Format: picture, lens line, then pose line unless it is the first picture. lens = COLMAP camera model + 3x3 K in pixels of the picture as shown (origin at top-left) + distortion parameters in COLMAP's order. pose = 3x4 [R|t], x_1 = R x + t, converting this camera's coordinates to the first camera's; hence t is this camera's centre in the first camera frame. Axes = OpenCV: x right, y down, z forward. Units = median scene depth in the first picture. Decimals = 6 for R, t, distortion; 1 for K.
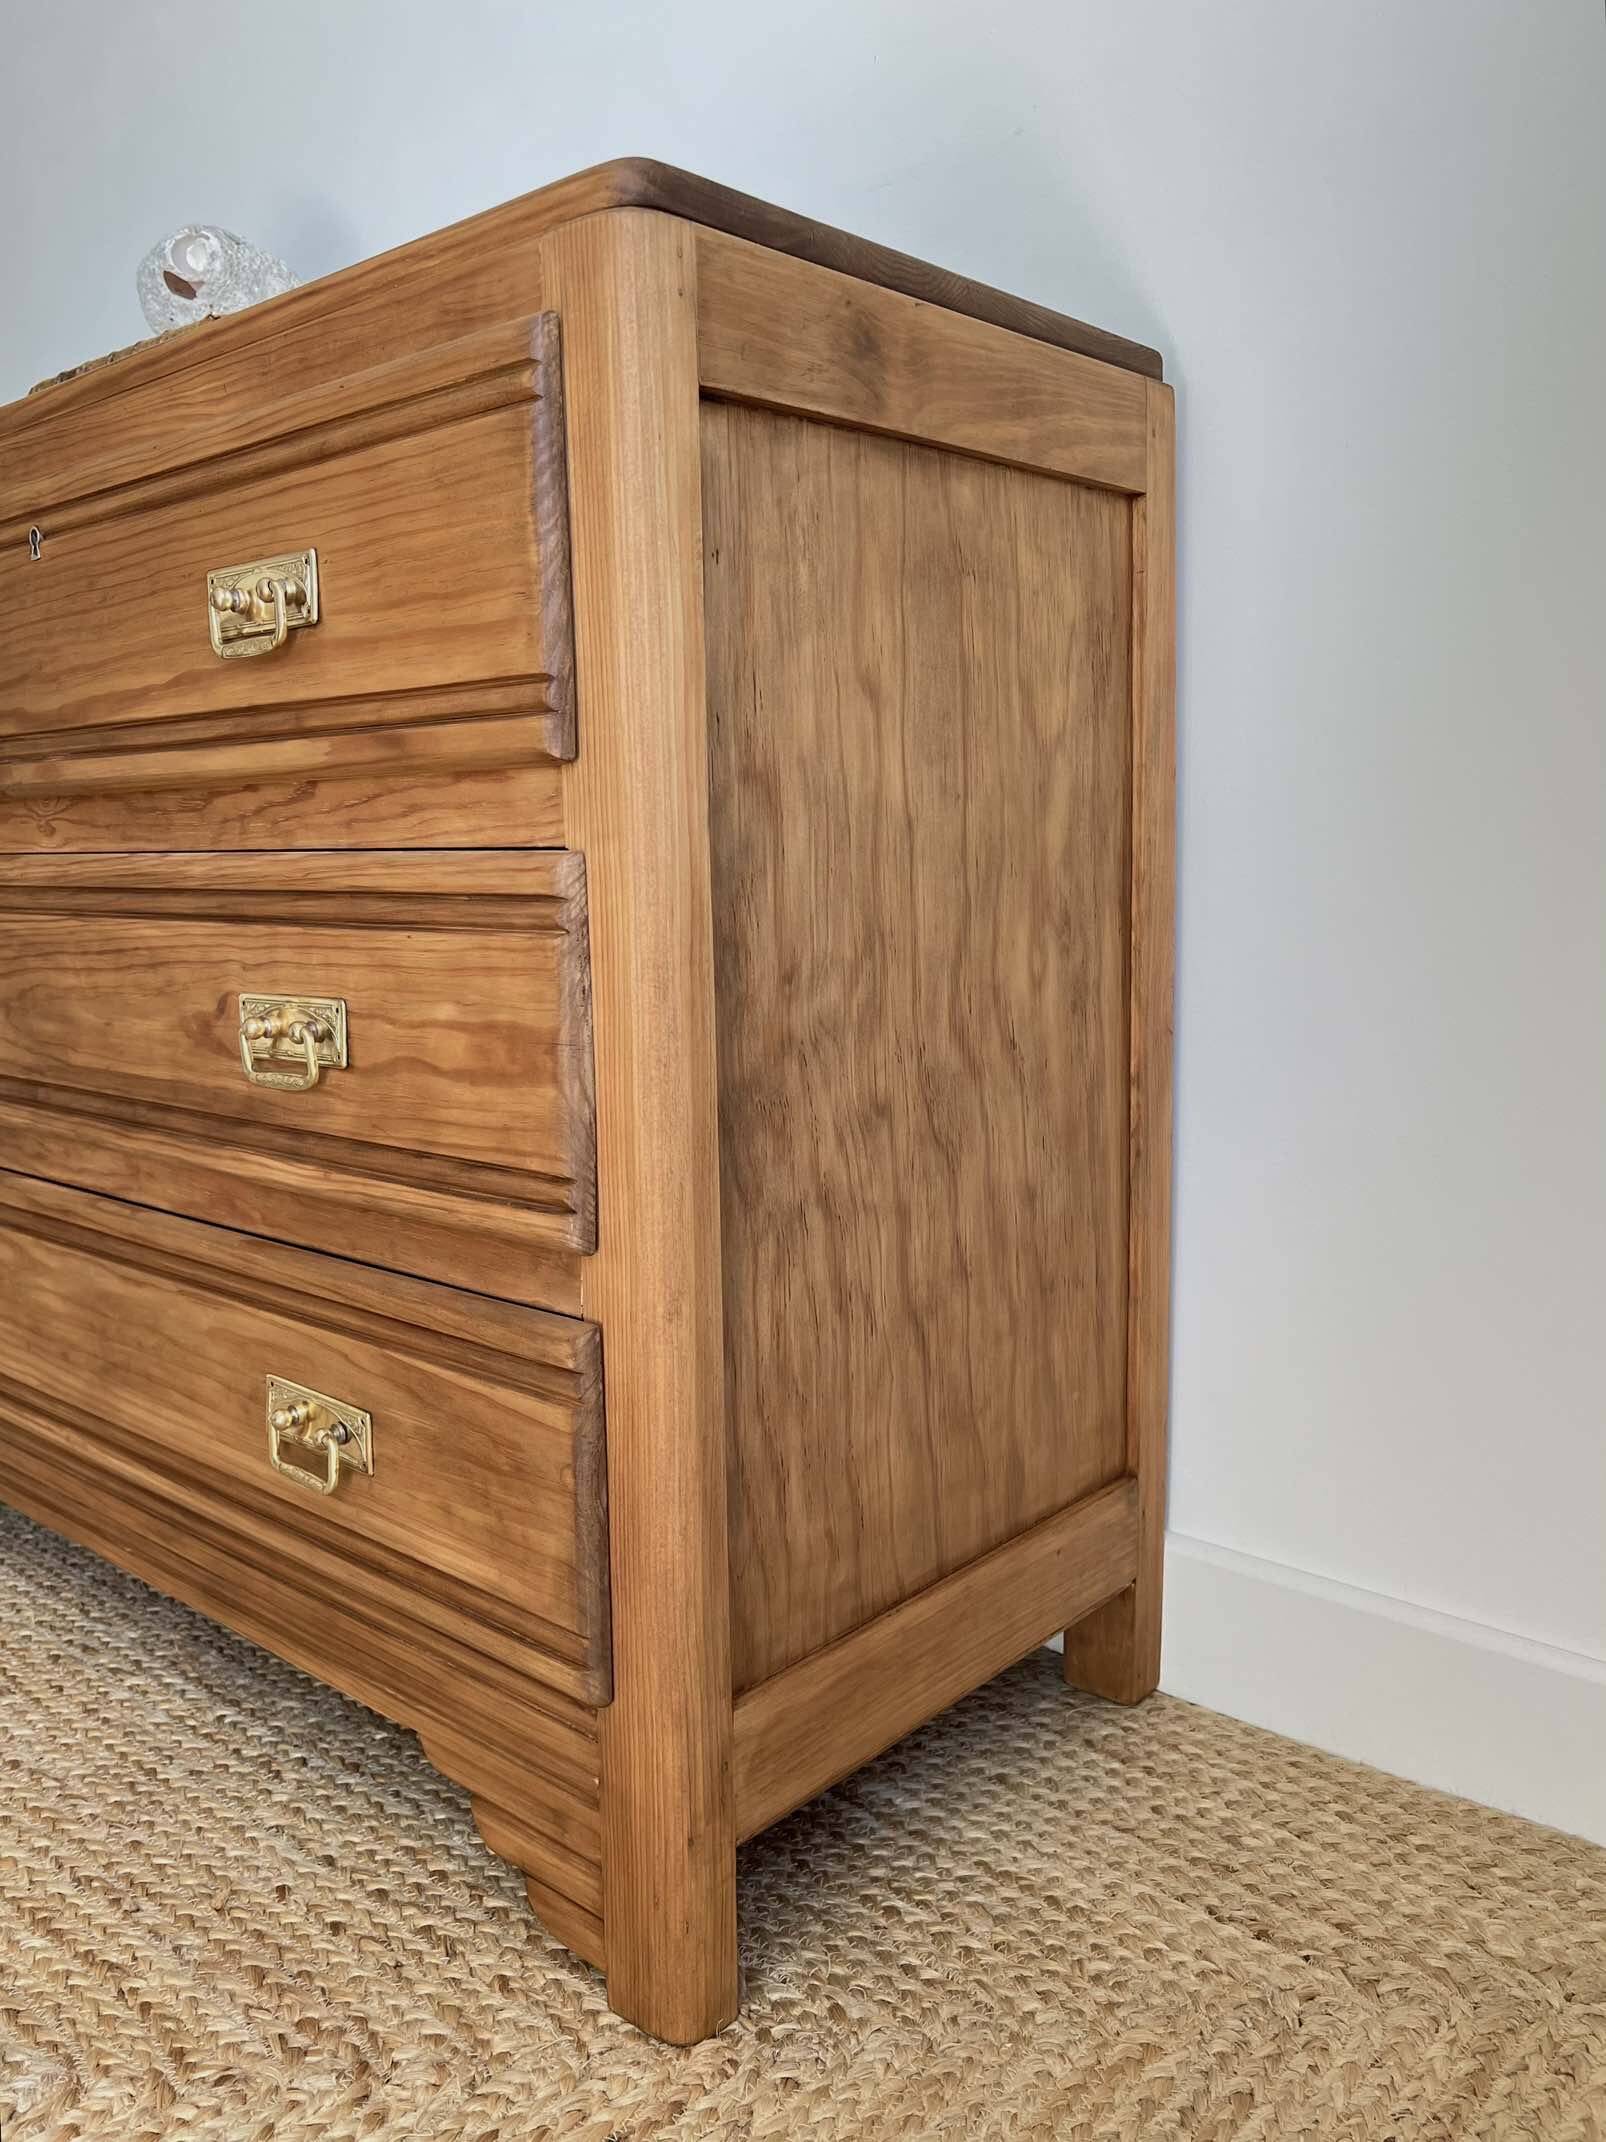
lens RADIAL K [[1660.8, 0, 821.0], [0, 1660.8, 1079.7], [0, 0, 1]] dist [0.040515, -0.047104]
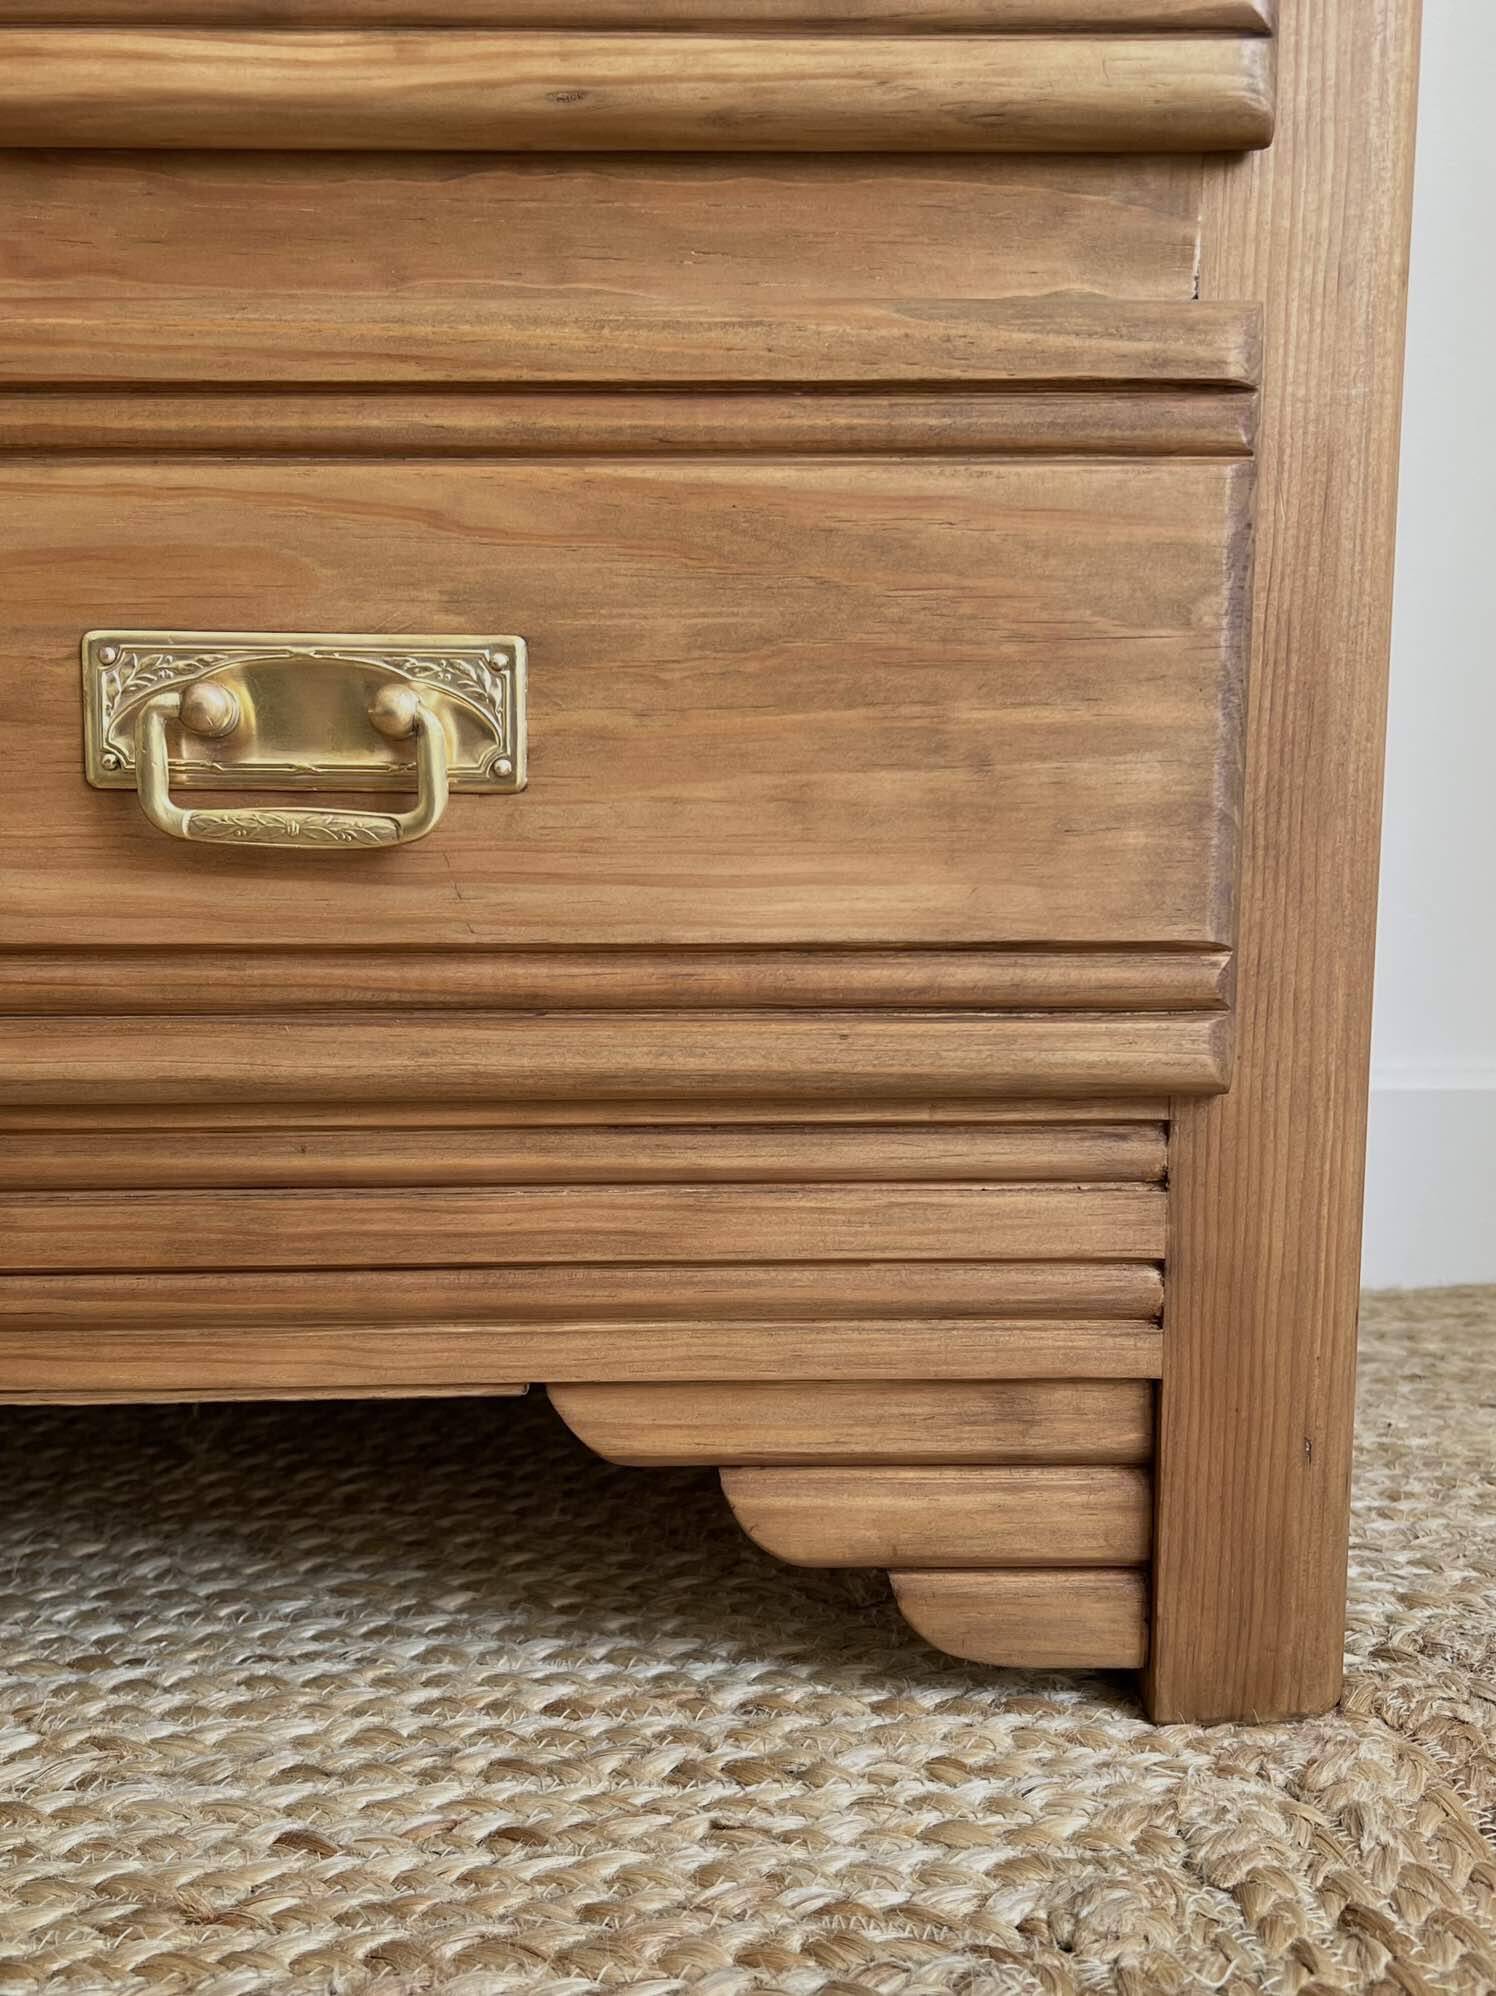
lens RADIAL K [[1940.8, 0, 716.9], [0, 1940.8, 1079.6], [0, 0, 1]] dist [0.025124, 0.000000]
pose [[0.741586, -0.074992, 0.666654, -0.586673], [0.086474, 0.996128, 0.015860, 0.314371], [-0.665262, 0.045887, 0.745199, 0.593465]]
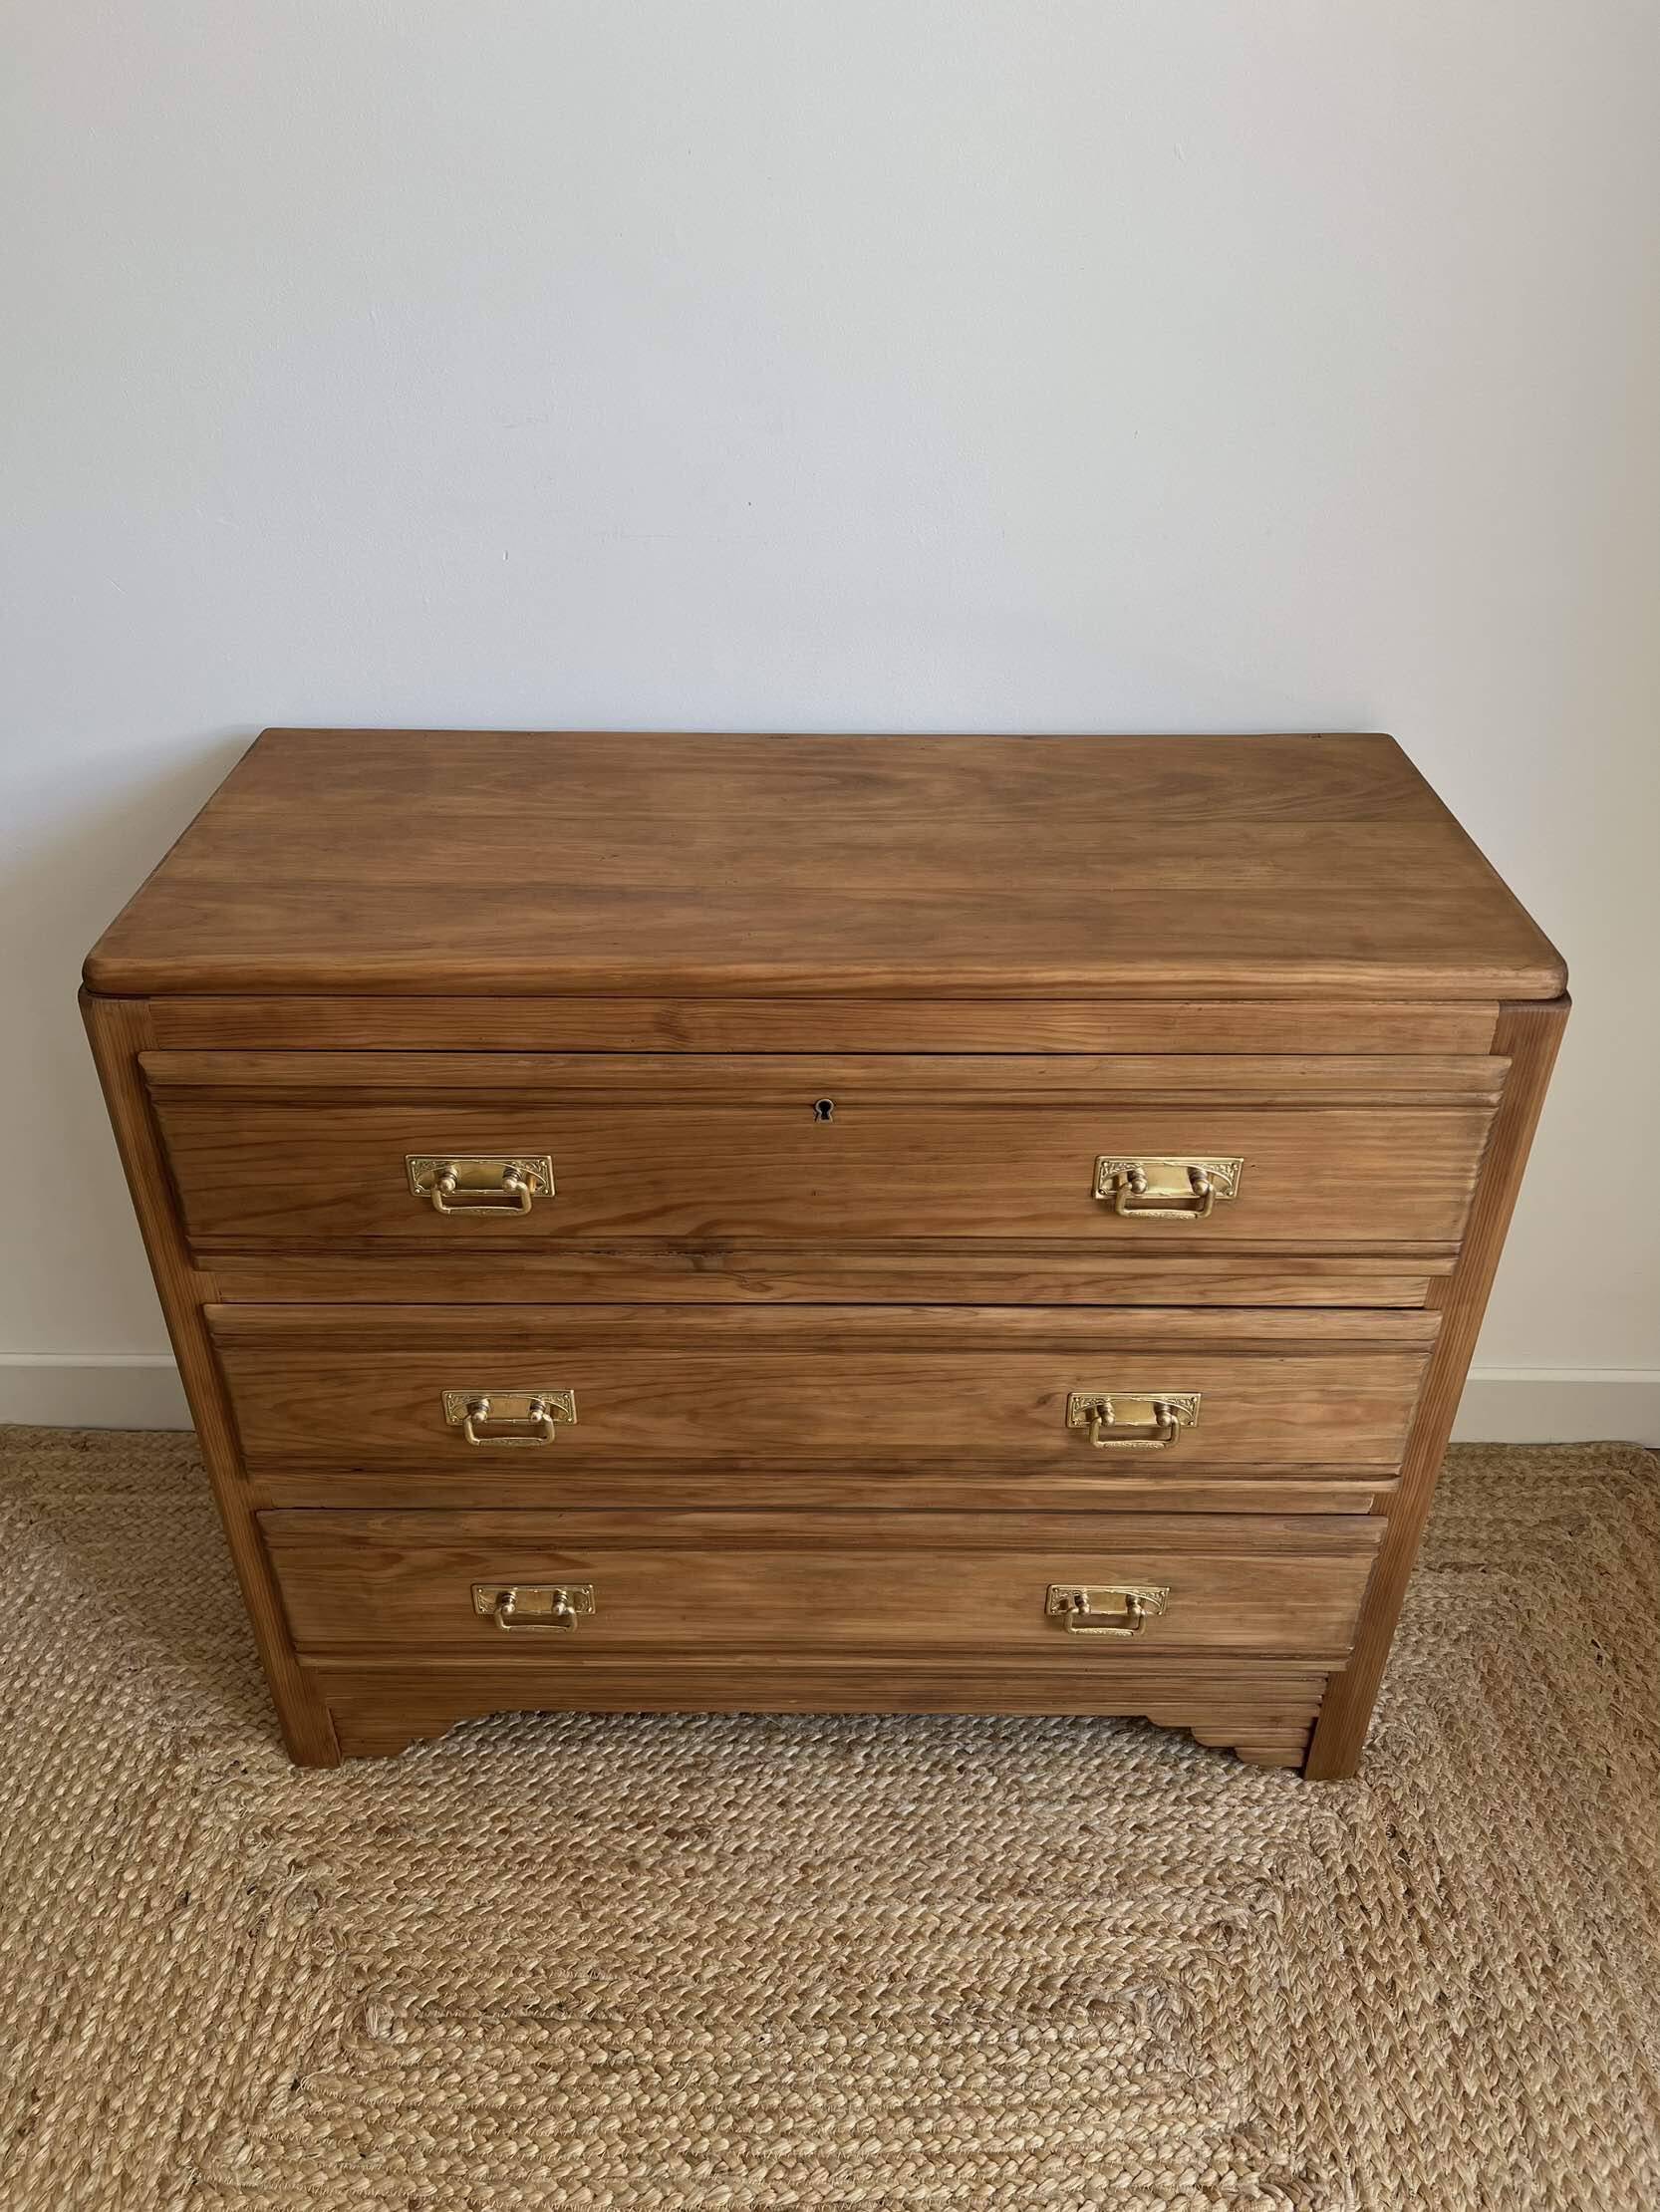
lens RADIAL K [[1666.3, 0, 841.8], [0, 1666.3, 1112.1], [0, 0, 1]] dist [0.020552, -0.026591]
pose [[0.758052, -0.333715, 0.560350, -1.256670], [0.075534, 0.898317, 0.432805, -0.927110], [-0.647806, -0.285763, 0.706178, 0.208554]]
